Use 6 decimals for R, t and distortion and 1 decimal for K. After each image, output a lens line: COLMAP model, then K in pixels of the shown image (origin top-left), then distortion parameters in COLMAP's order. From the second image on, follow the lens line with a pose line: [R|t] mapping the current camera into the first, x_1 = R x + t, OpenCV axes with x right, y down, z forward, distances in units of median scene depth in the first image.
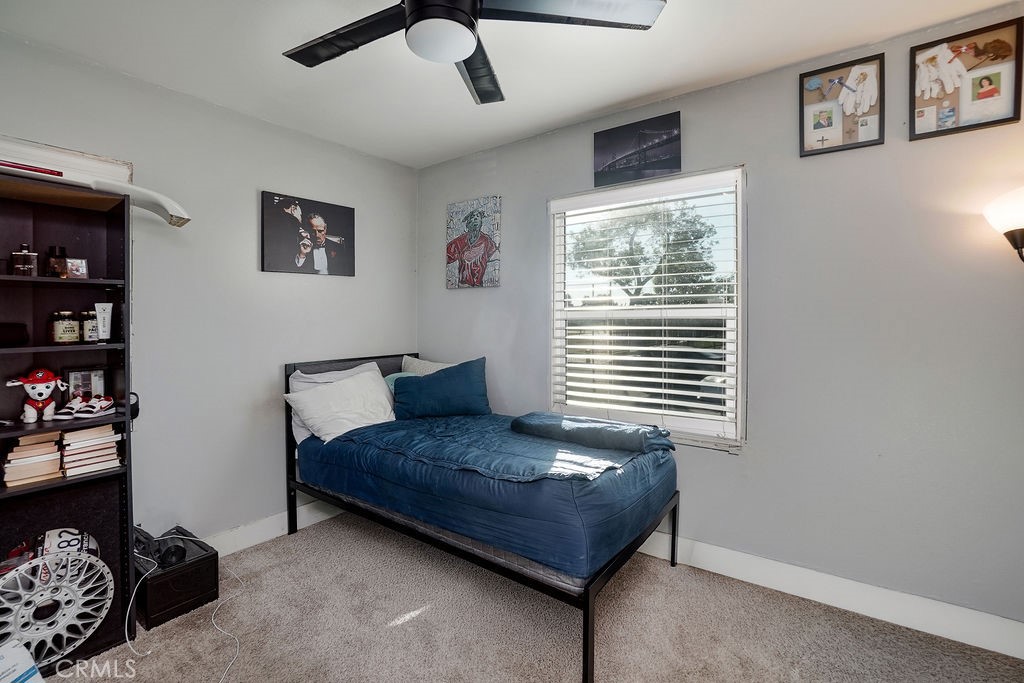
lens RADIAL K [[470.2, 0, 519.3], [0, 470.2, 323.7], [0, 0, 1]] dist [-0.001848, 0.000278]
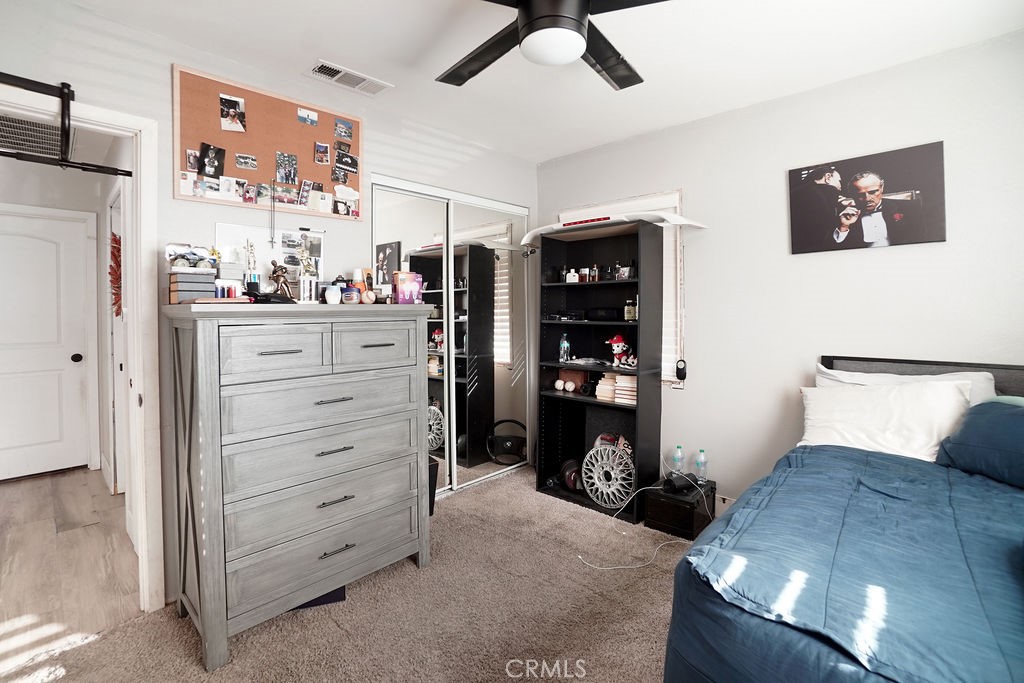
lens RADIAL K [[470.2, 0, 515.8], [0, 470.2, 306.9], [0, 0, 1]] dist [-0.001848, 0.000278]
pose [[-0.089606, 0.010895, -0.995918, 0.425799], [-0.001578, 0.999937, 0.011081, -0.013390], [0.995976, 0.002565, -0.089584, 0.492089]]
